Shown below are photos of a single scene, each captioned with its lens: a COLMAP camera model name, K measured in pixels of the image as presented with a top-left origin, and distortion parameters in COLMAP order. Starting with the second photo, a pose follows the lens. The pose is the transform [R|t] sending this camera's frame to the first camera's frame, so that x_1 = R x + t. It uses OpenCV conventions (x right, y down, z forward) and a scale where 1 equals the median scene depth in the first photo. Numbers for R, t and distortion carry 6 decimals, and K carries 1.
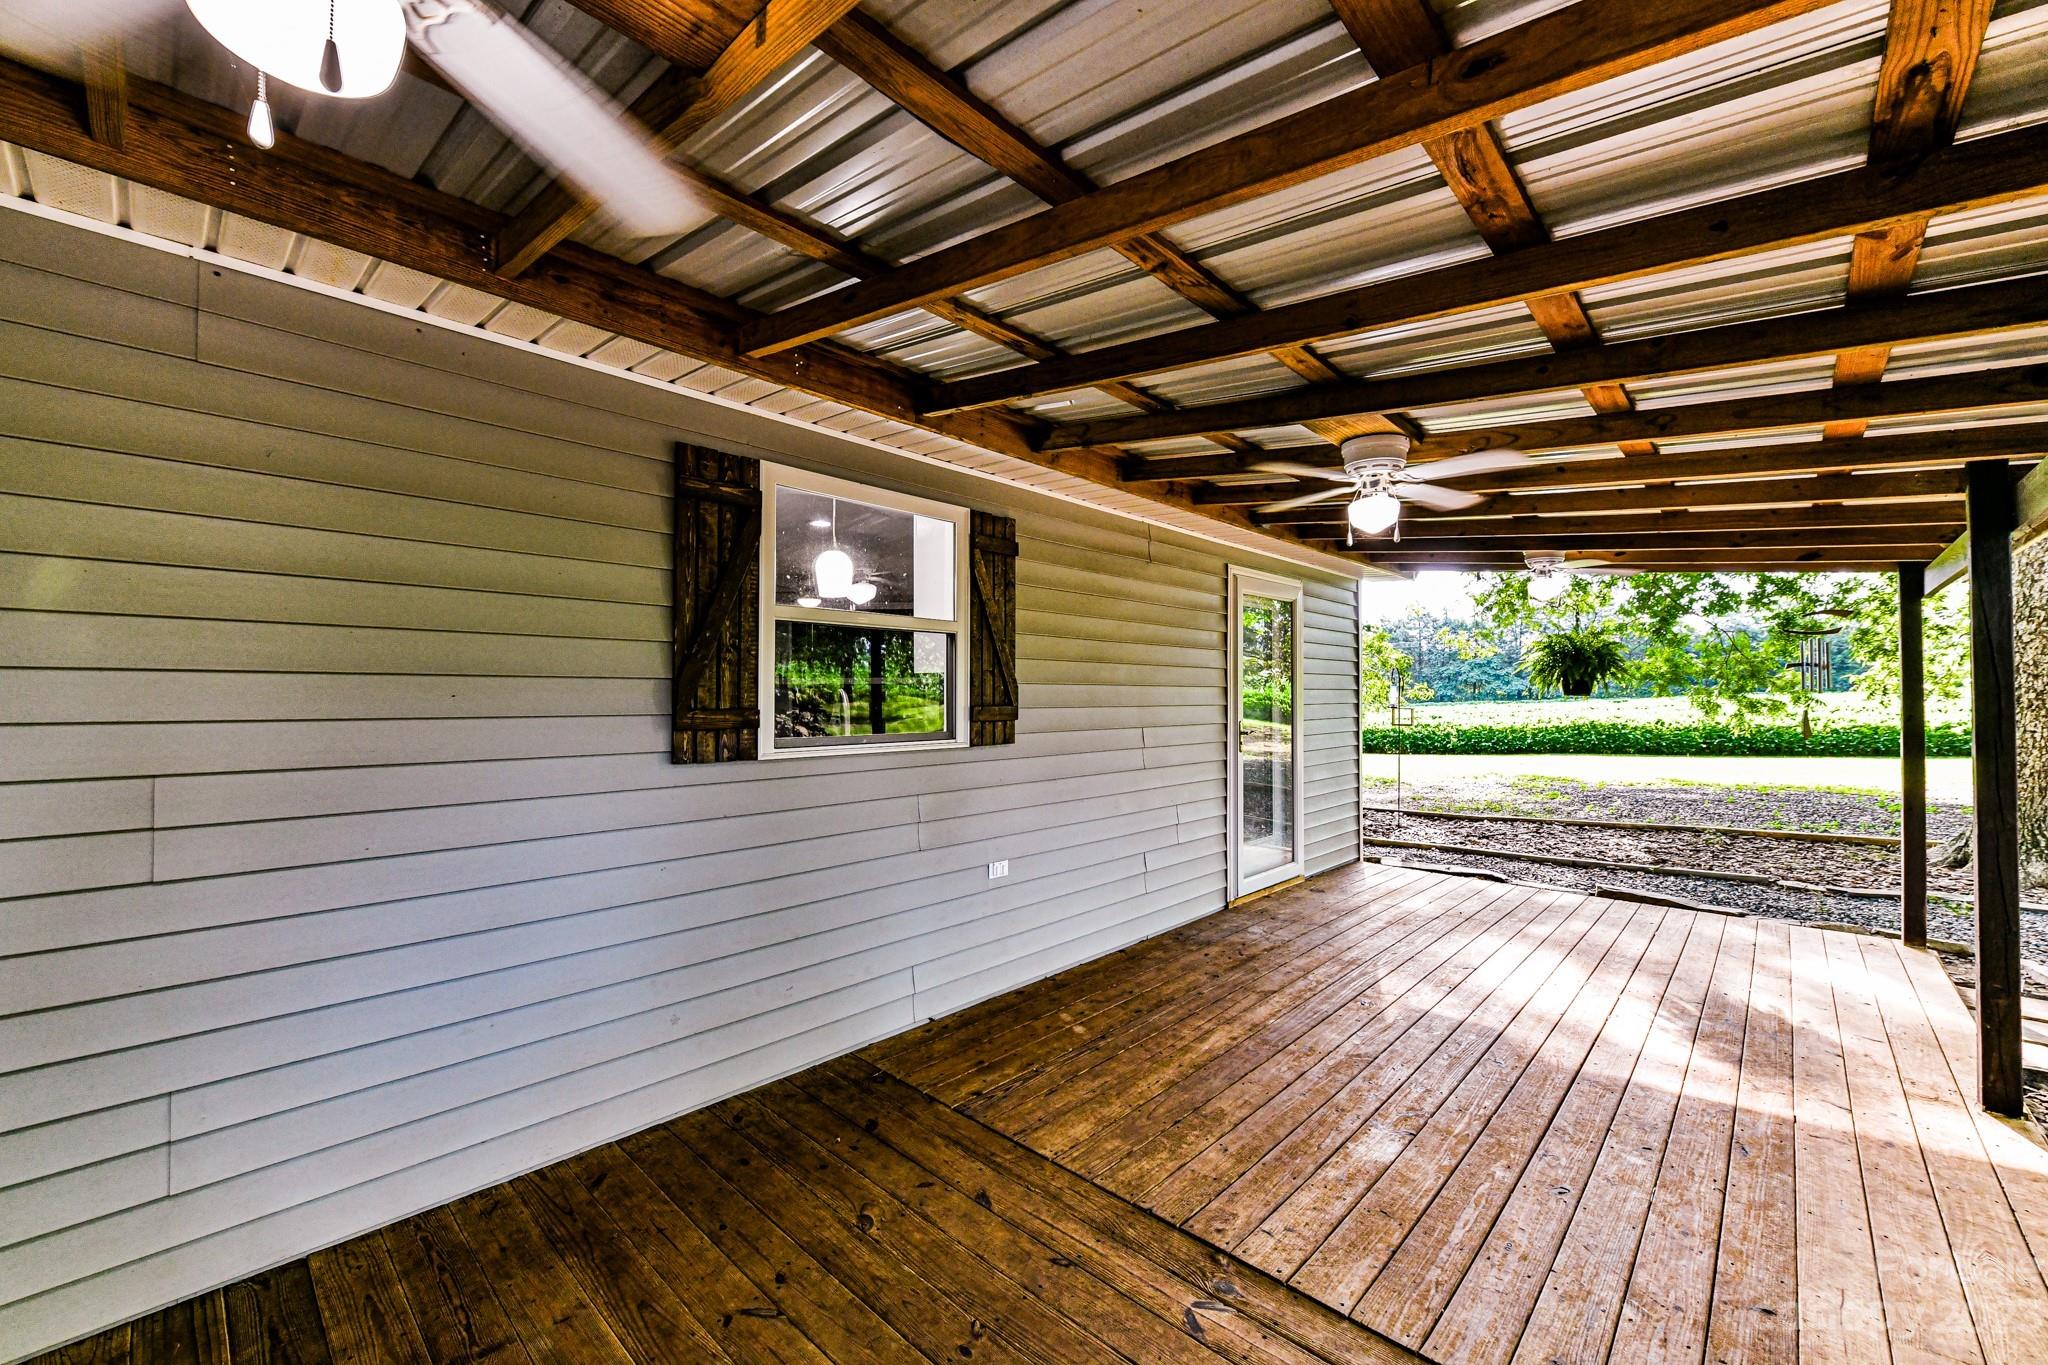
lens RADIAL K [[805.6, 0, 1033.1], [0, 805.6, 684.5], [0, 0, 1]] dist [0.011293, -0.005396]
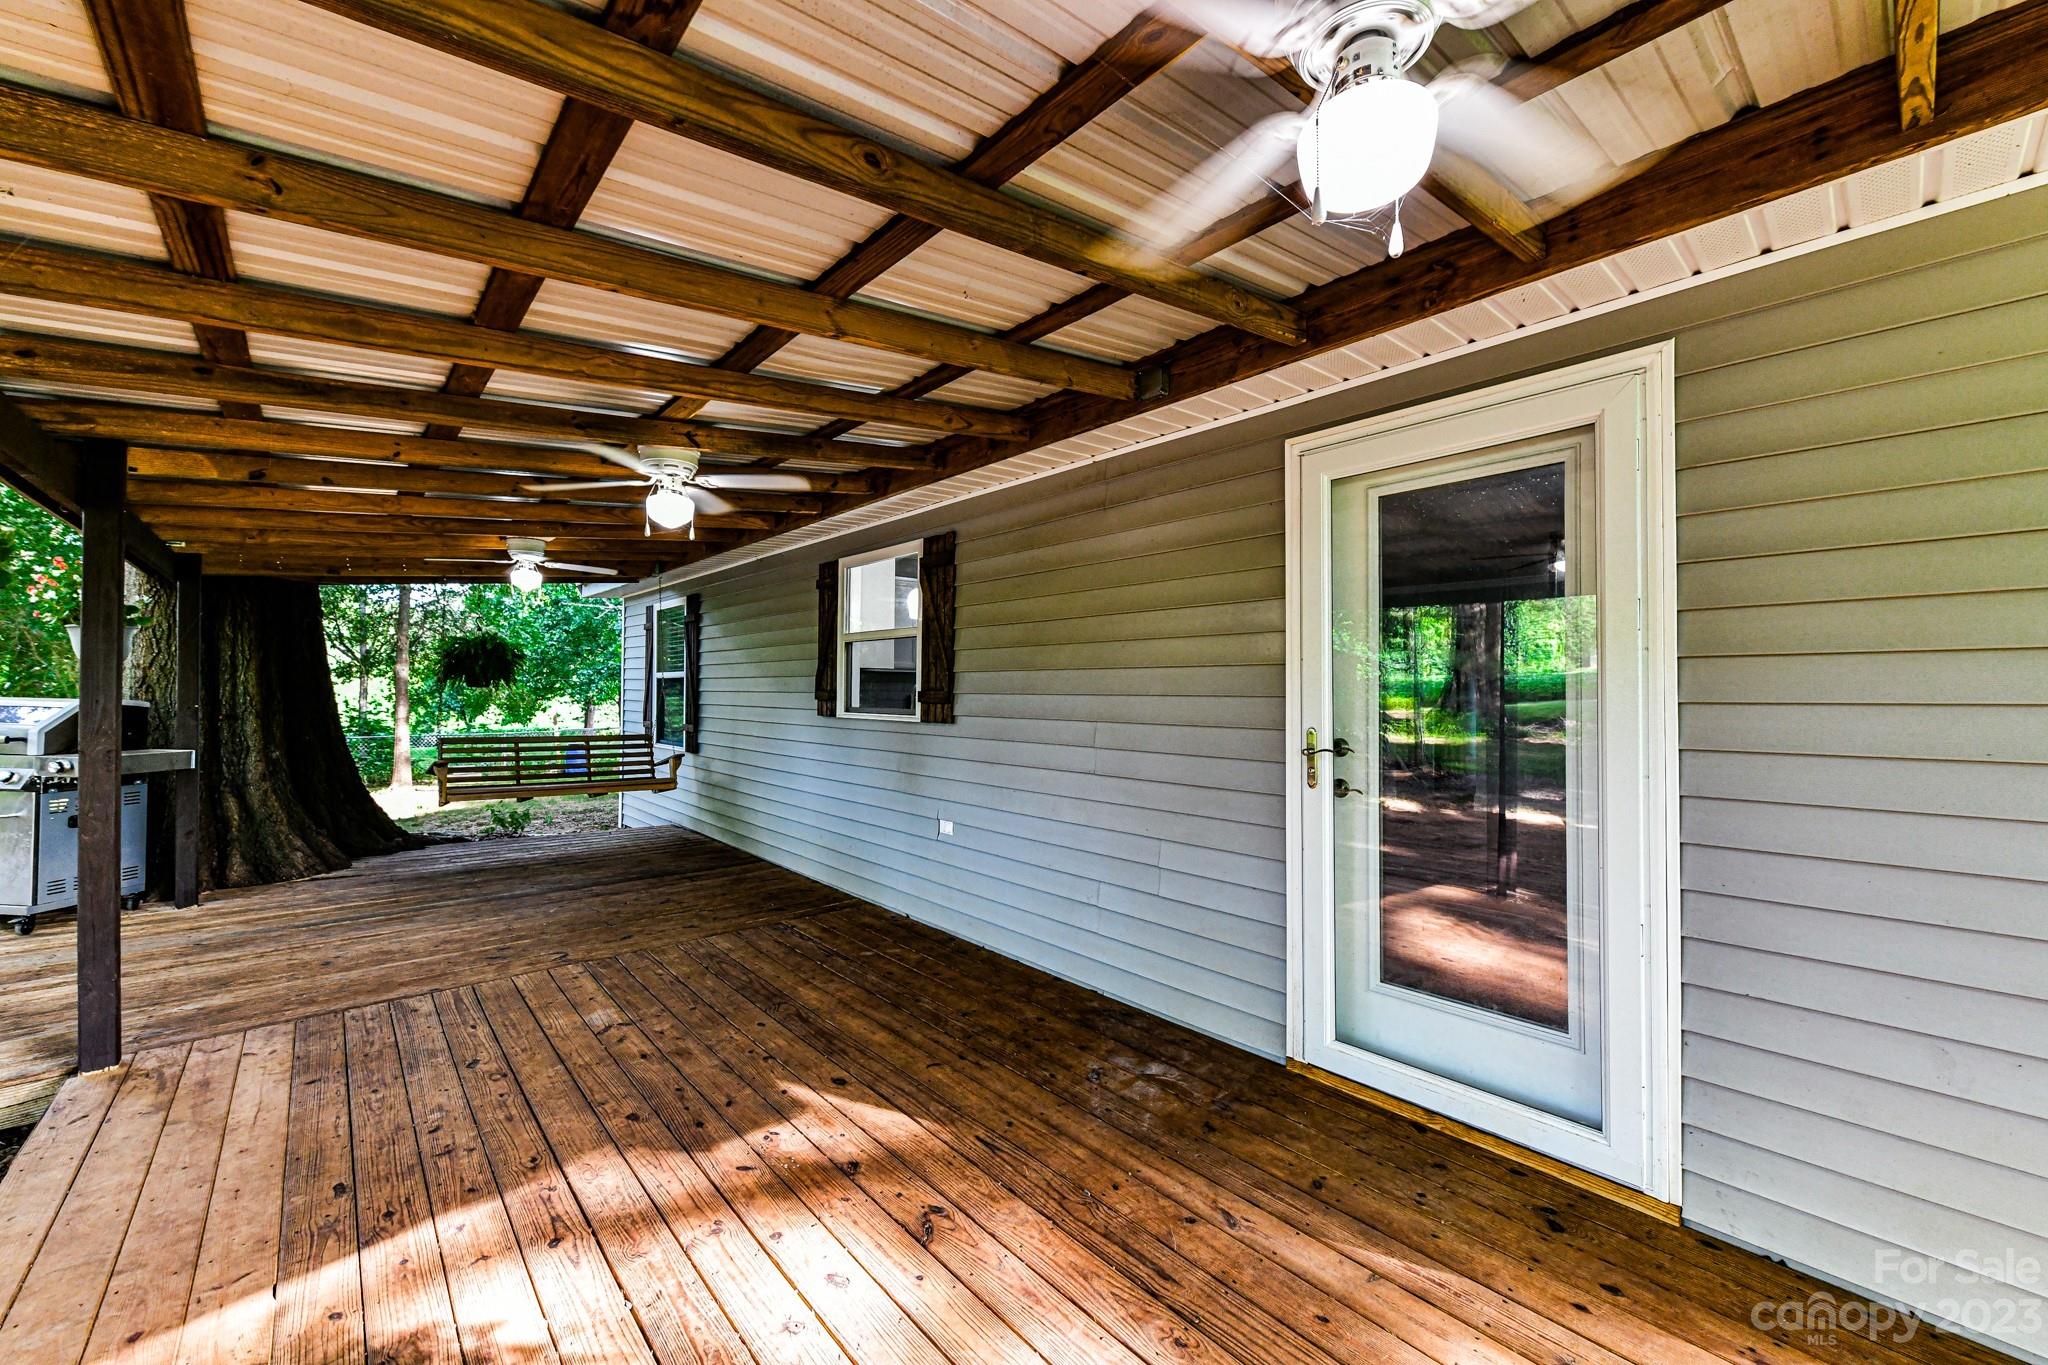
lens RADIAL K [[765.8, 0, 996.5], [0, 765.8, 681.0], [0, 0, 1]] dist [0.001721, 0.000066]
pose [[-0.097457, -0.011509, -0.995173, 1.120845], [0.008445, 0.999888, -0.012391, 0.026625], [0.995204, -0.009612, -0.097349, 1.223327]]
